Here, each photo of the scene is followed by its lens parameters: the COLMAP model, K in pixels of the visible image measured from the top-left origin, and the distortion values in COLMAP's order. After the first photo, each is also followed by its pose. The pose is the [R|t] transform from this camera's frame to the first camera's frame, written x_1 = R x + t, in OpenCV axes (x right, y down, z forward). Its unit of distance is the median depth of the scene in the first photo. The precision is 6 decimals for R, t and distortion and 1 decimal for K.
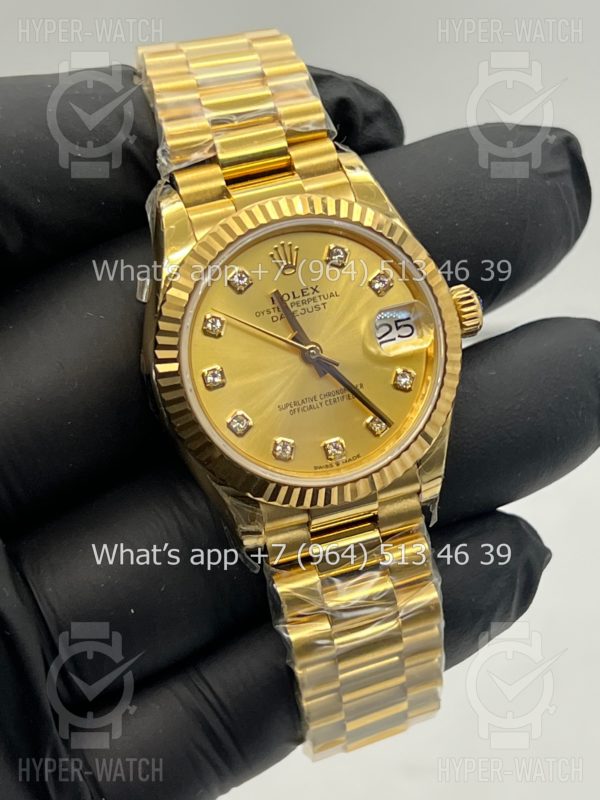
lens RADIAL K [[1778.5, 0, 300.0], [0, 1778.5, 400.0], [0, 0, 1]] dist [0.026056, -0.453335]
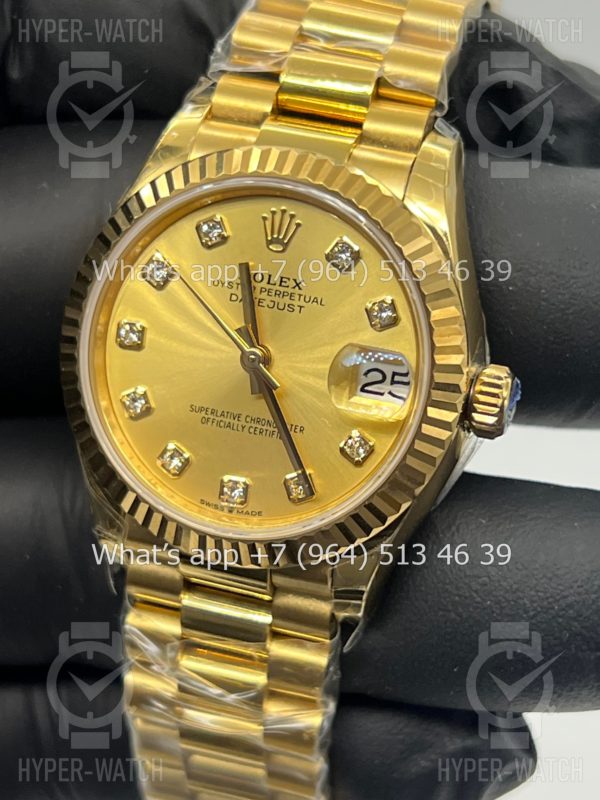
lens RADIAL K [[1778.5, 0, 300.0], [0, 1778.5, 400.0], [0, 0, 1]] dist [0.026056, -0.453335]
pose [[0.821923, 0.424861, -0.379389, 0.309449], [-0.414762, 0.902936, 0.112601, -0.102094], [0.390404, 0.064807, 0.918360, 0.324701]]
